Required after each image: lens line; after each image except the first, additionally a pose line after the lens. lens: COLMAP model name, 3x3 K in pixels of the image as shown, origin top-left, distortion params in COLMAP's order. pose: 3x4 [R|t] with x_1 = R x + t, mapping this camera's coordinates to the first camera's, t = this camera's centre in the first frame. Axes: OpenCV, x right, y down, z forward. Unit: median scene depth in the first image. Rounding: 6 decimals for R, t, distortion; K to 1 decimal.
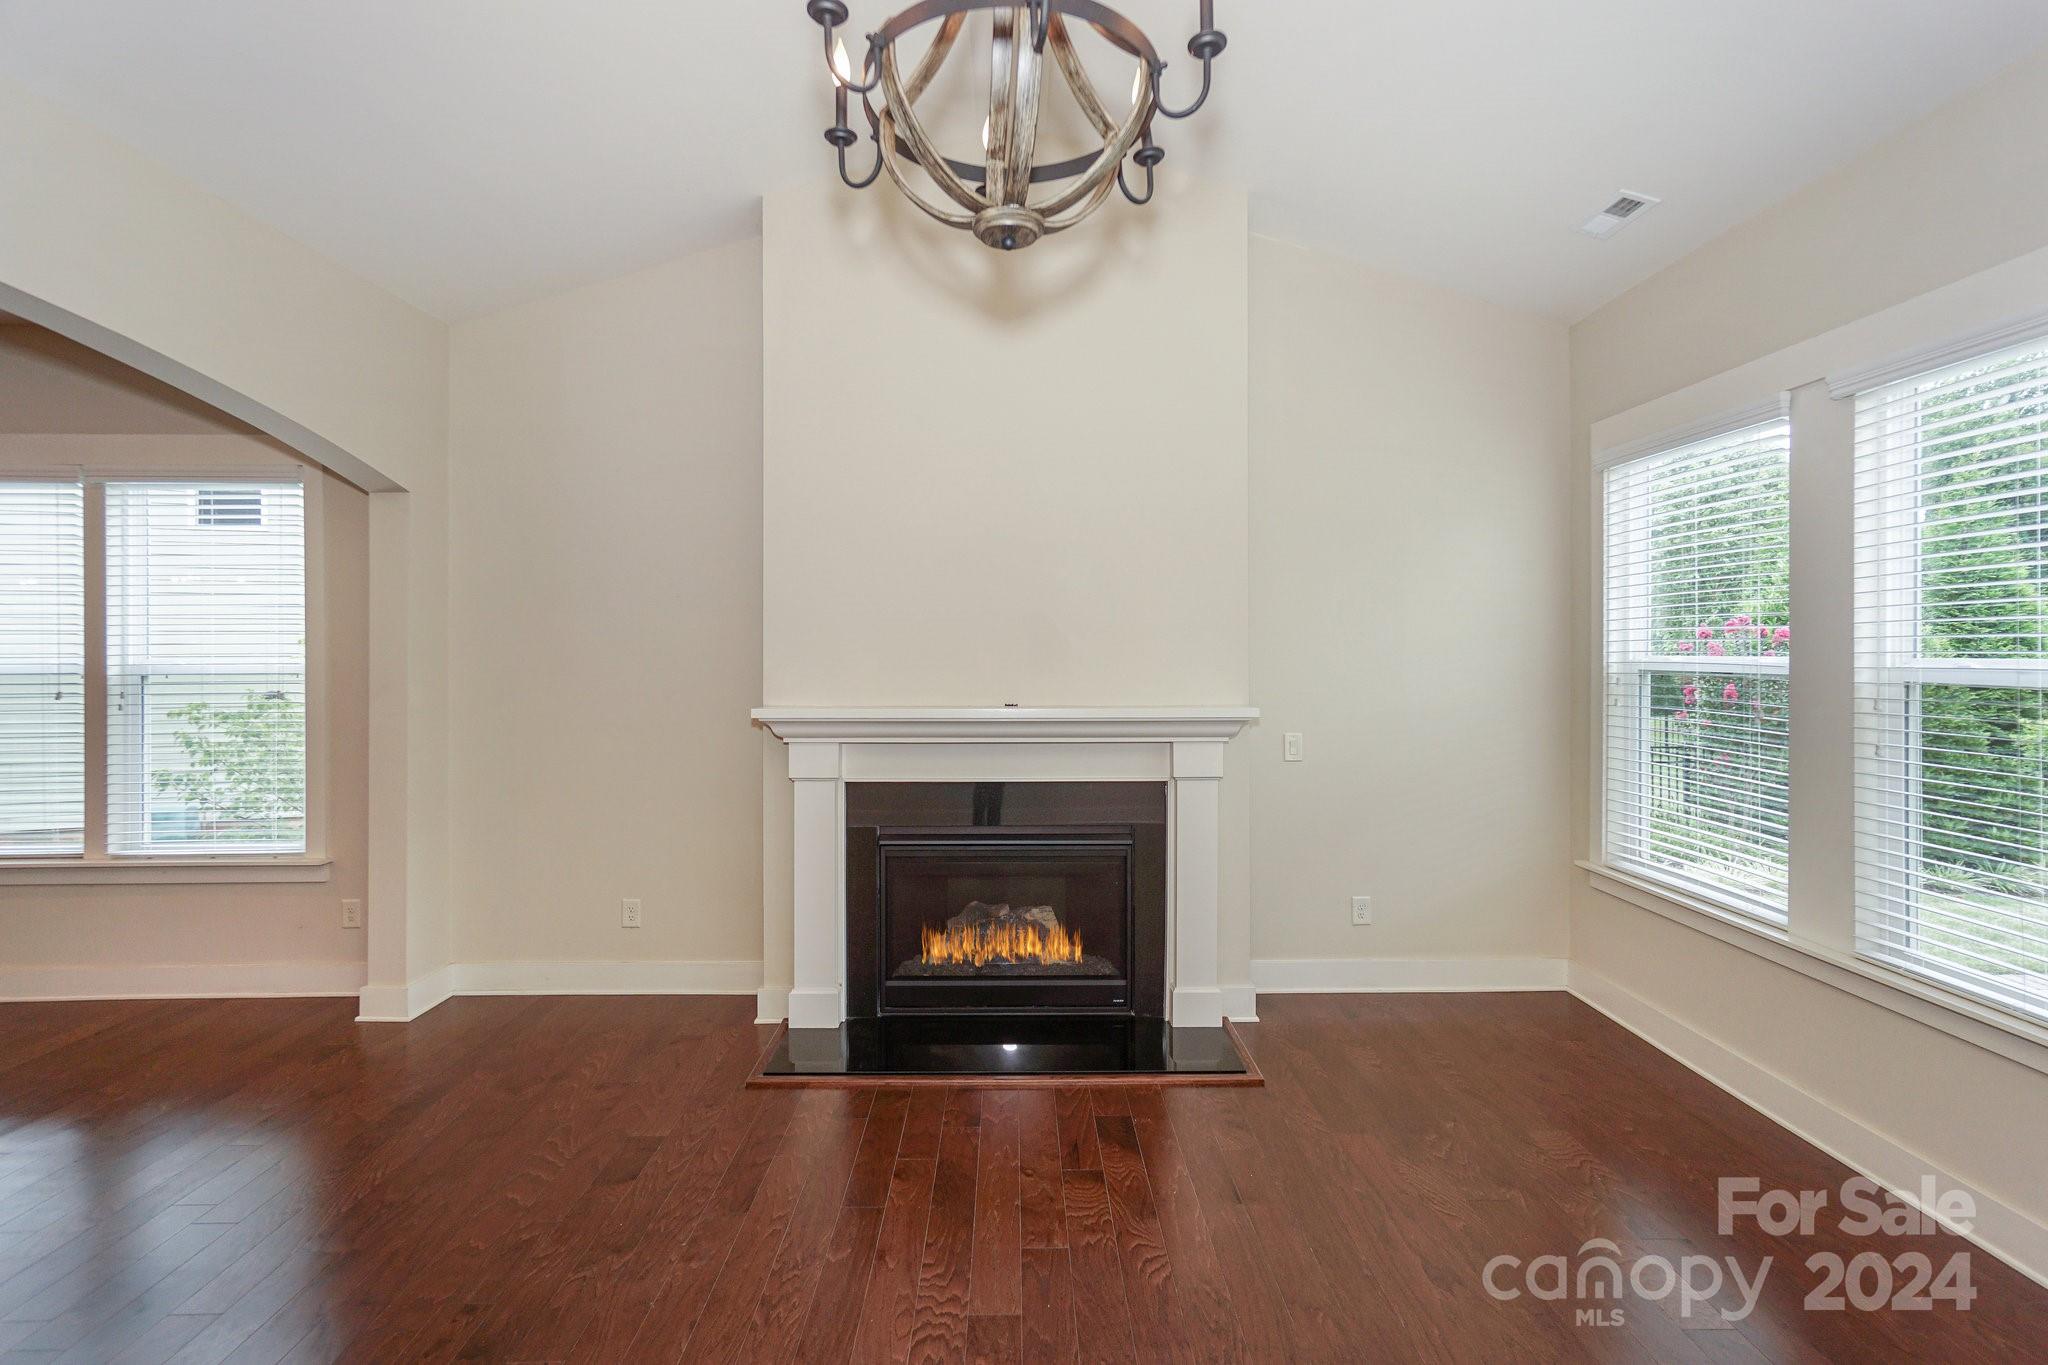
lens RADIAL K [[898.9, 0, 1010.2], [0, 898.9, 647.1], [0, 0, 1]] dist [-0.006297, 0.006674]
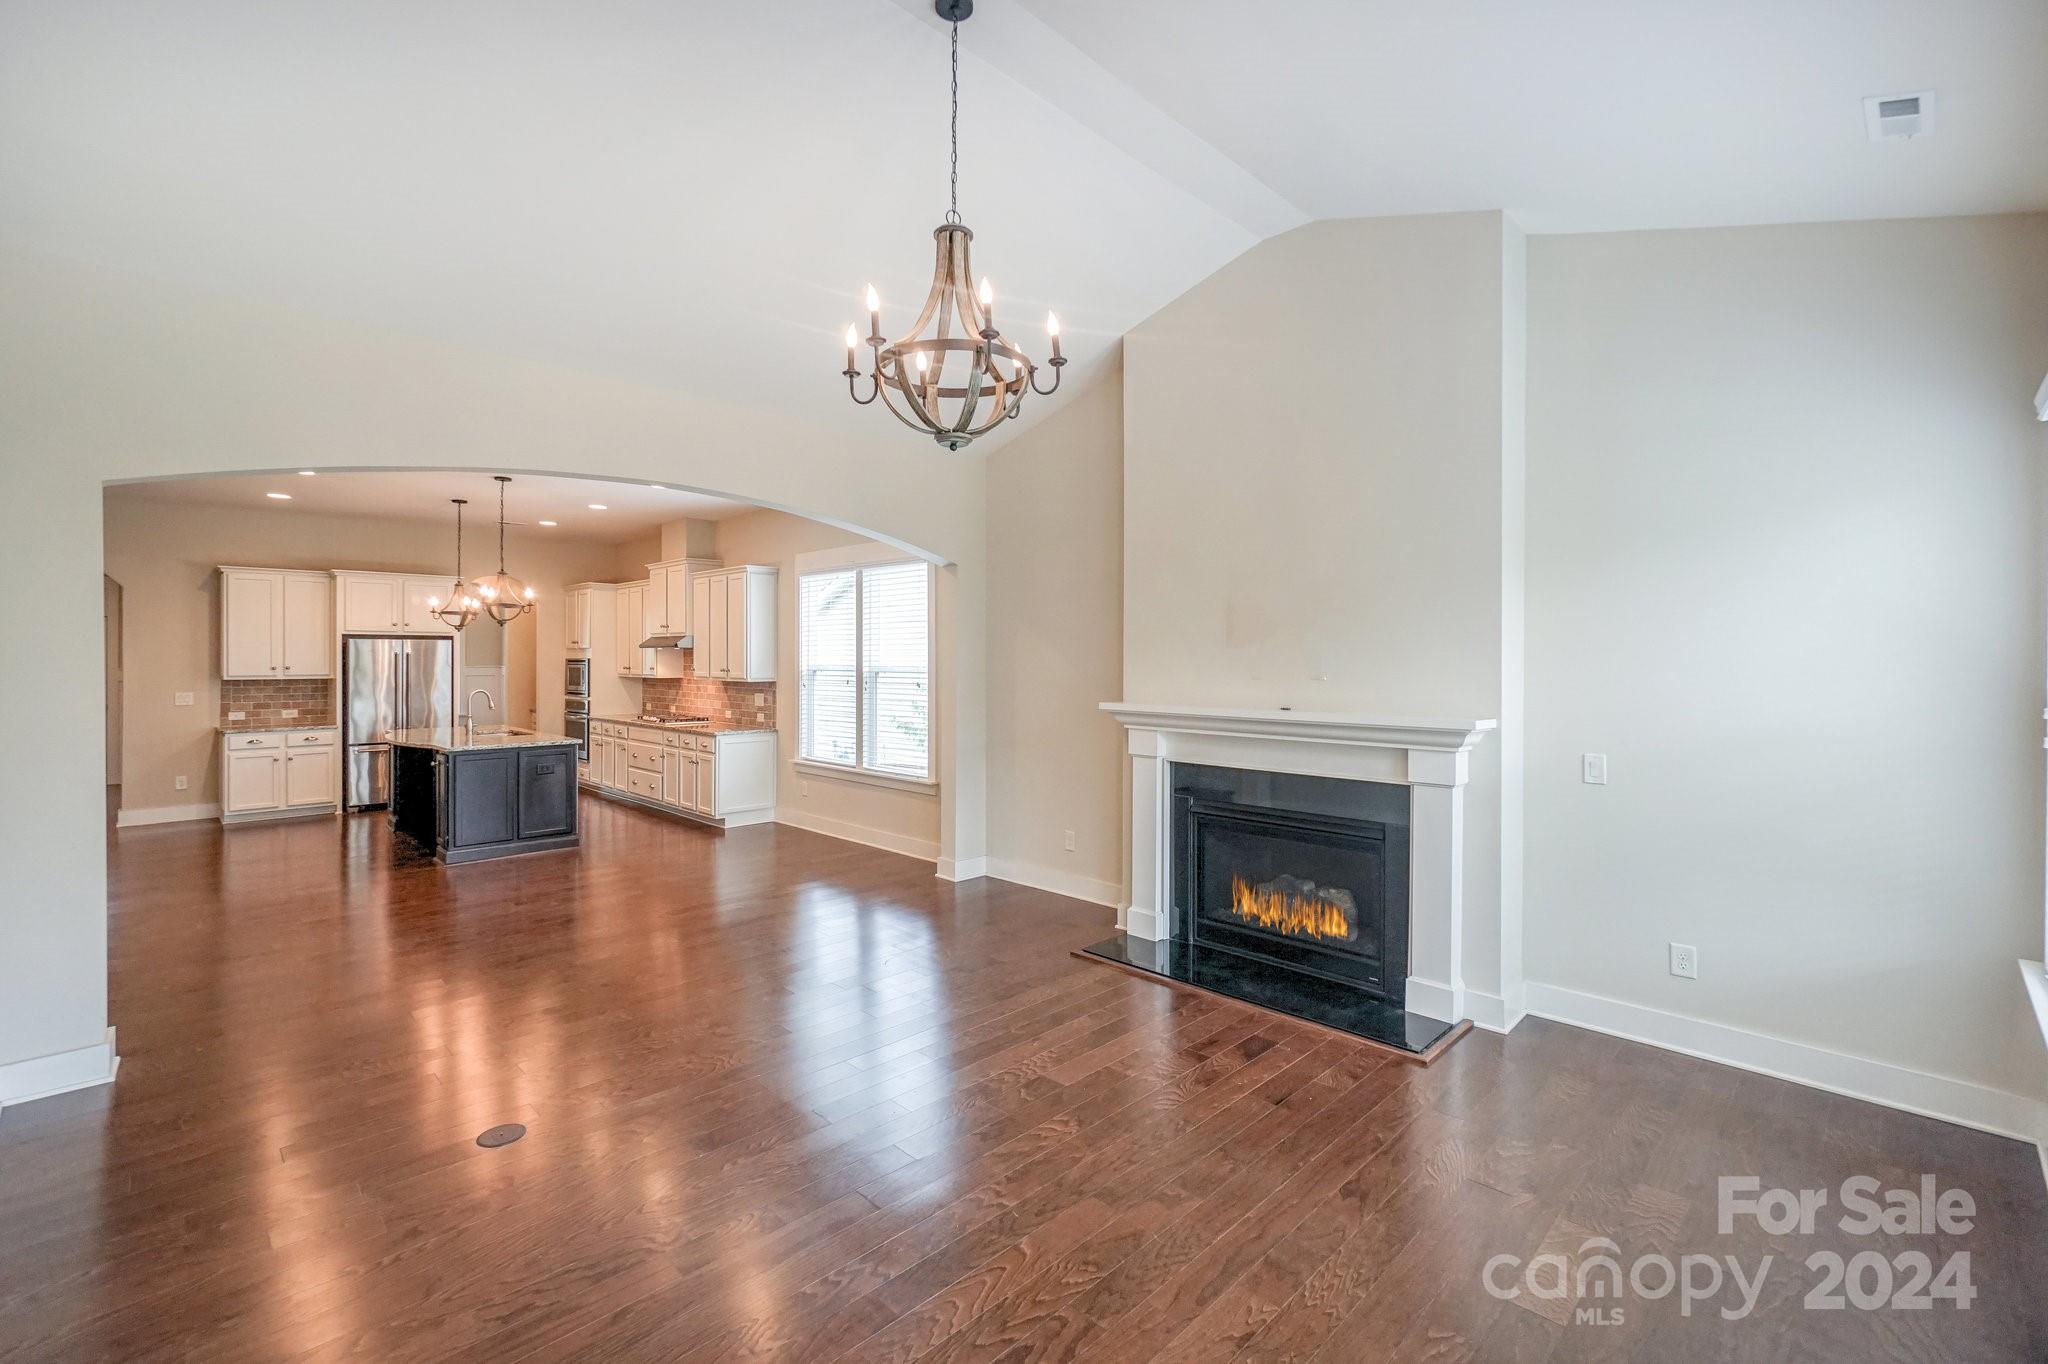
lens RADIAL K [[898.9, 0, 1020.2], [0, 898.9, 667.8], [0, 0, 1]] dist [-0.006297, 0.006674]
pose [[0.705114, 0.012501, -0.708984, 0.595630], [-0.003477, 0.999894, 0.014171, -0.006237], [0.709085, -0.007527, 0.705083, -0.090912]]
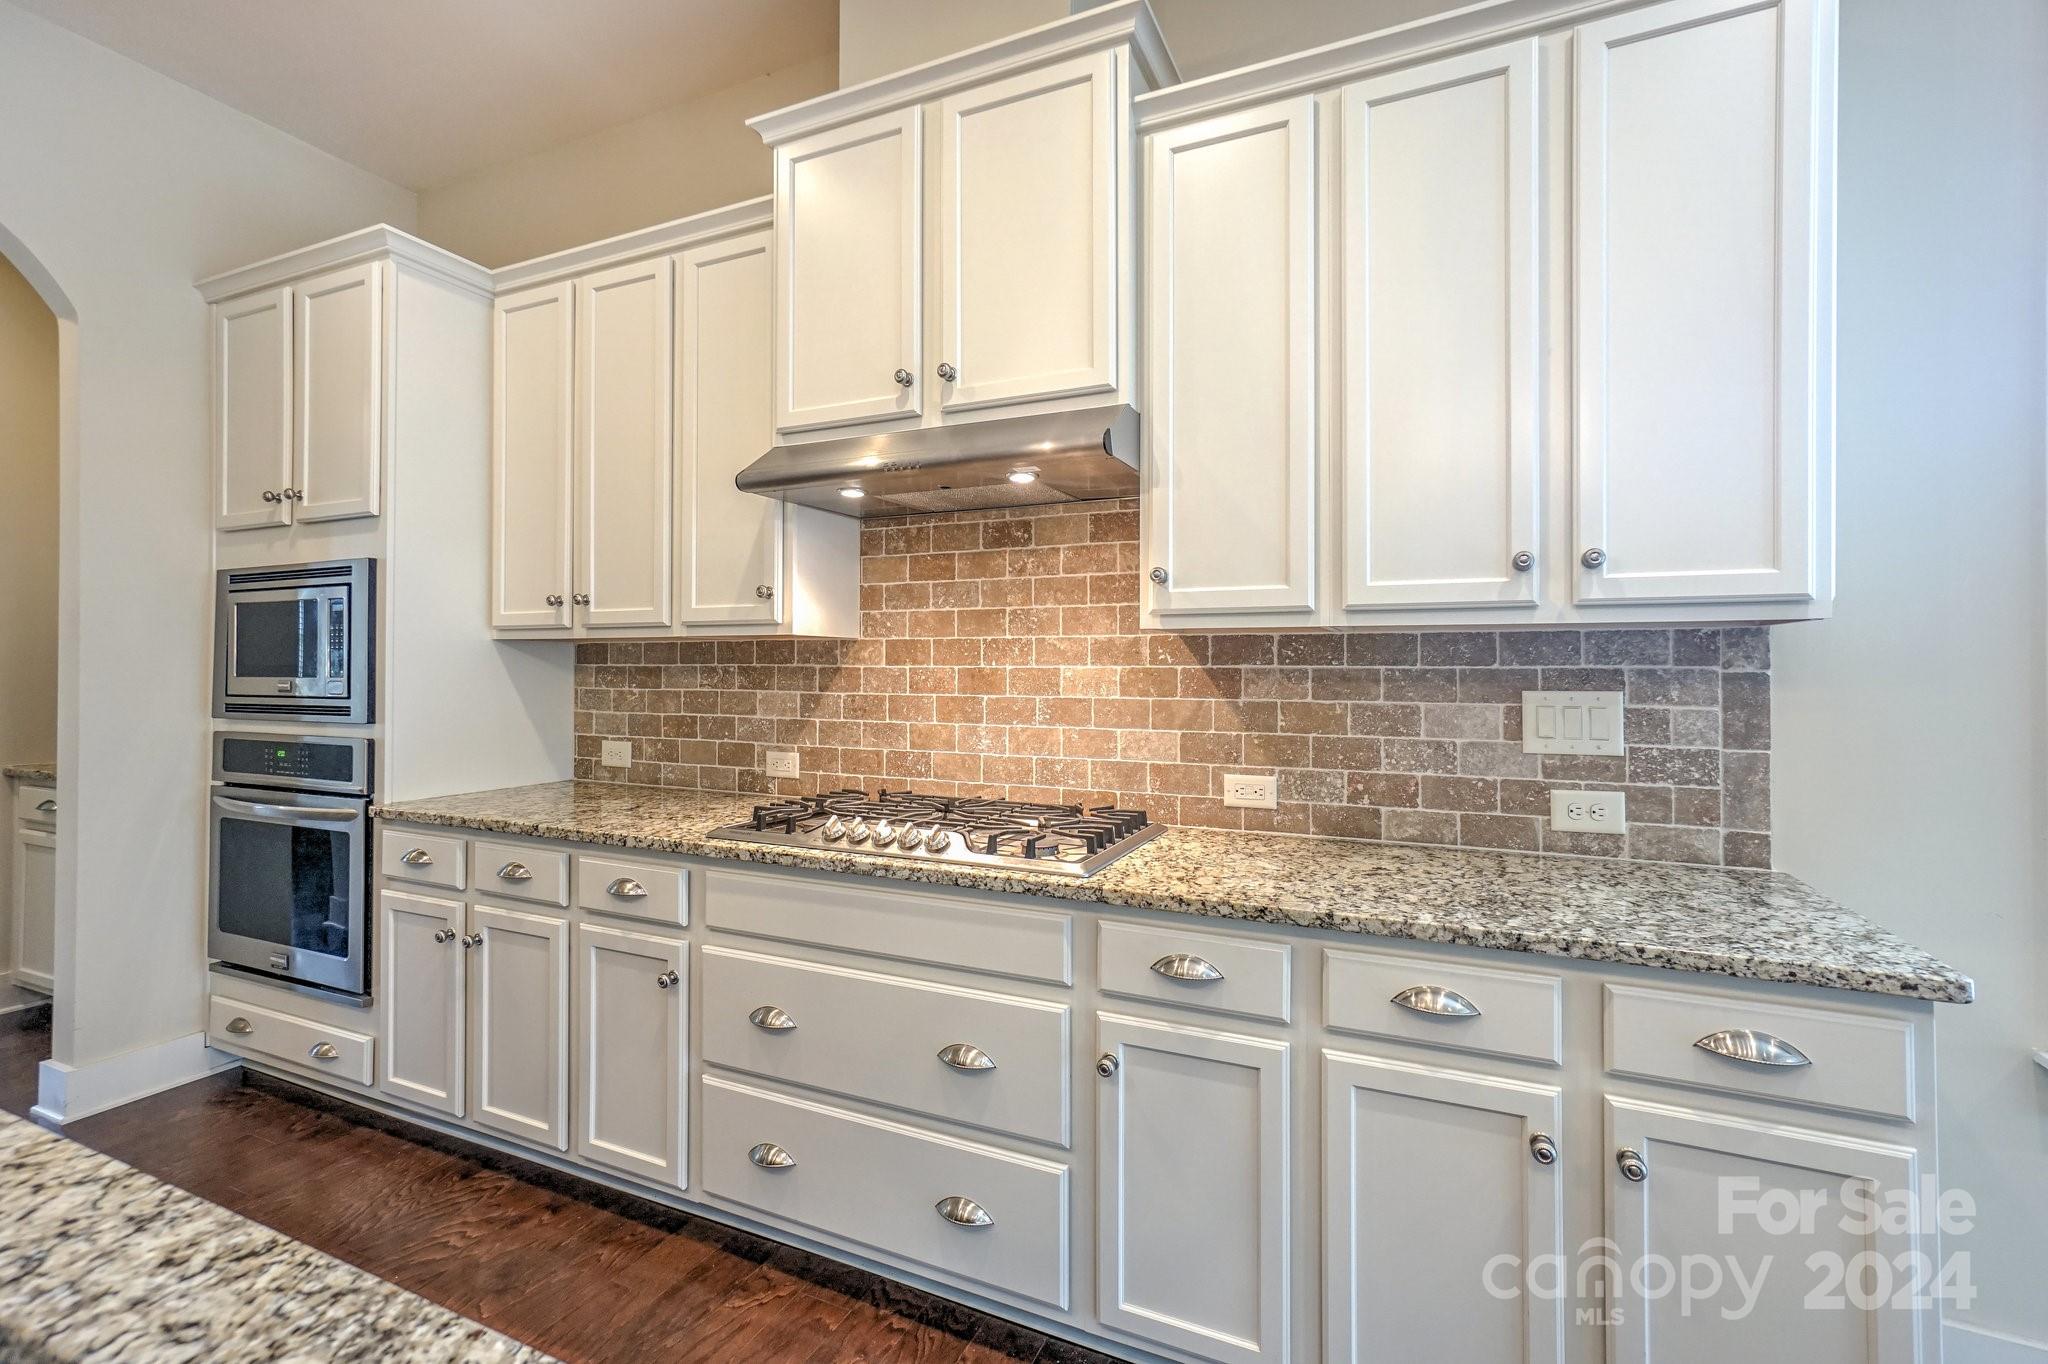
lens RADIAL K [[898.9, 0, 1022.5], [0, 898.9, 668.3], [0, 0, 1]] dist [-0.006297, 0.006674]
pose [[0.909892, 0.005214, -0.414812, -1.547204], [-0.006348, 0.999979, -0.001354, 0.083951], [0.414796, 0.003865, 0.909906, 0.509254]]
